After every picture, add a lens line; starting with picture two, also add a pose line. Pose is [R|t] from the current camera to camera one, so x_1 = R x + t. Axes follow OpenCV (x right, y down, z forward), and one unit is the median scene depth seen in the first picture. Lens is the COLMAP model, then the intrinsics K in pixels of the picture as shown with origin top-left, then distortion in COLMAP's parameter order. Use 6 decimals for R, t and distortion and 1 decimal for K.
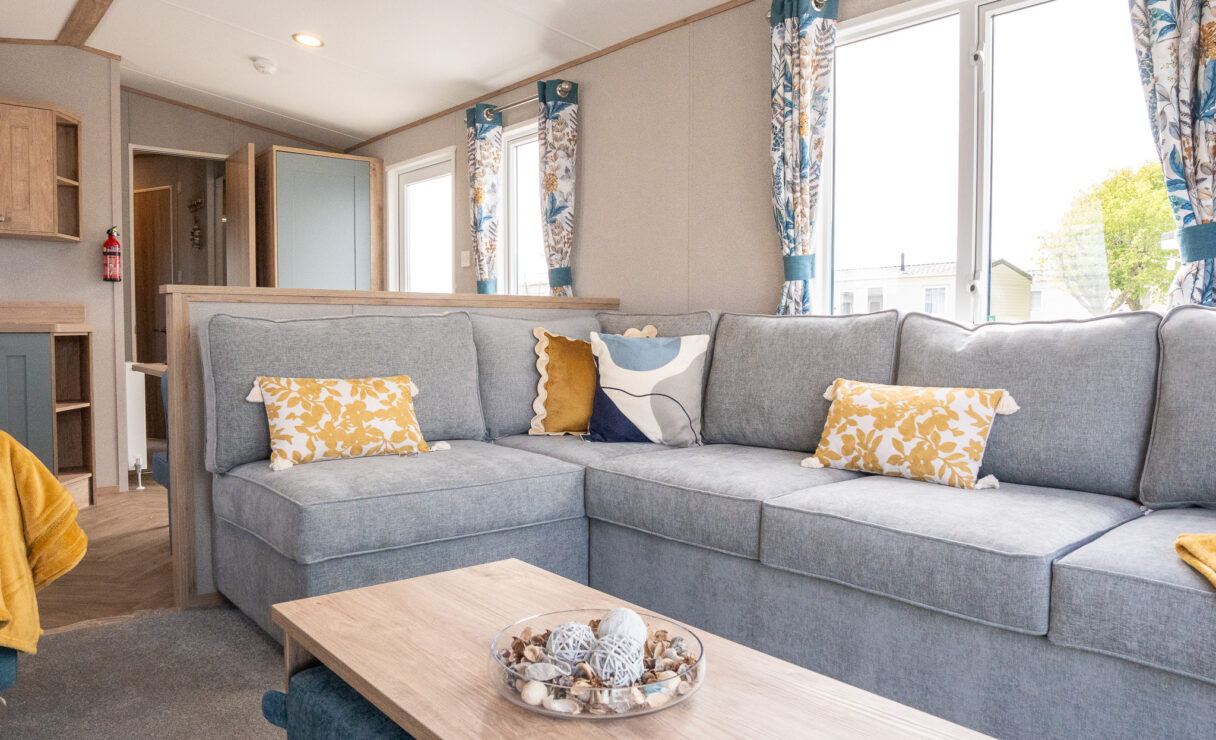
lens RADIAL K [[876.8, 0, 609.3], [0, 876.8, 368.9], [0, 0, 1]] dist [-0.030577, 0.004373]
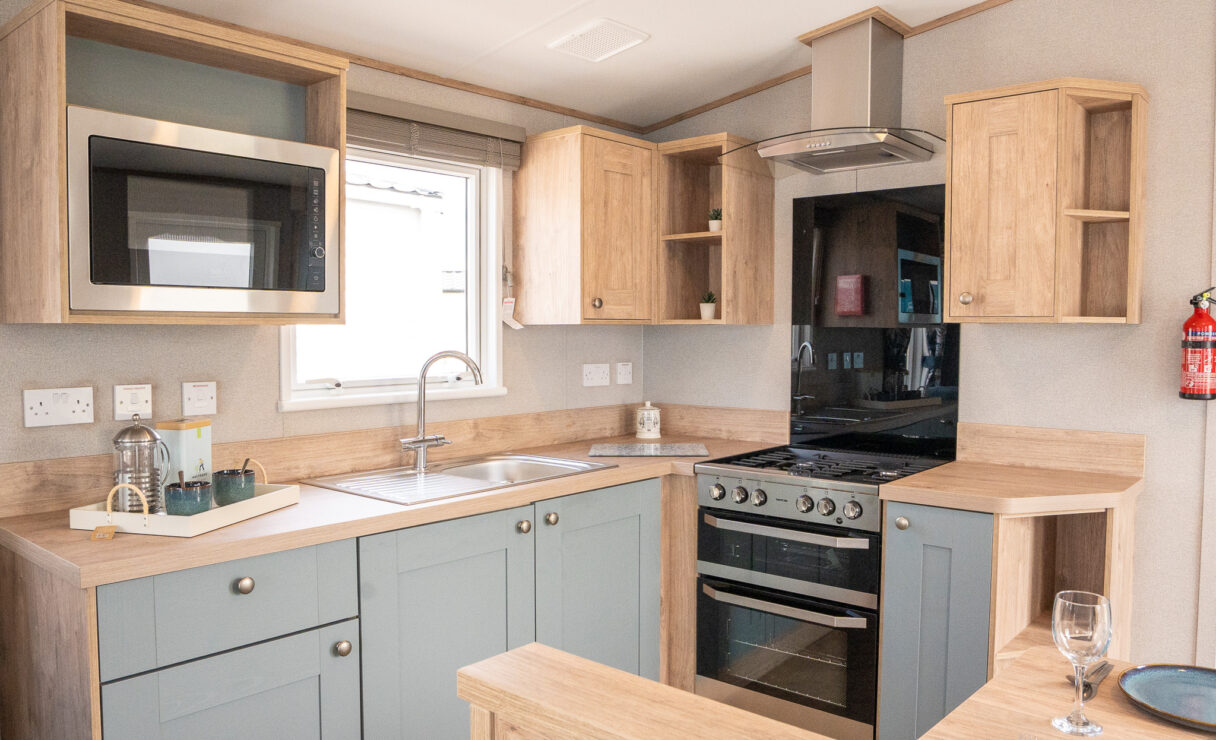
lens RADIAL K [[876.8, 0, 605.9], [0, 876.8, 371.8], [0, 0, 1]] dist [-0.030577, 0.004373]
pose [[0.160893, 0.044838, -0.985953, -0.153710], [-0.047947, 0.998143, 0.037568, -0.131820], [0.985807, 0.041229, 0.162744, 0.648414]]
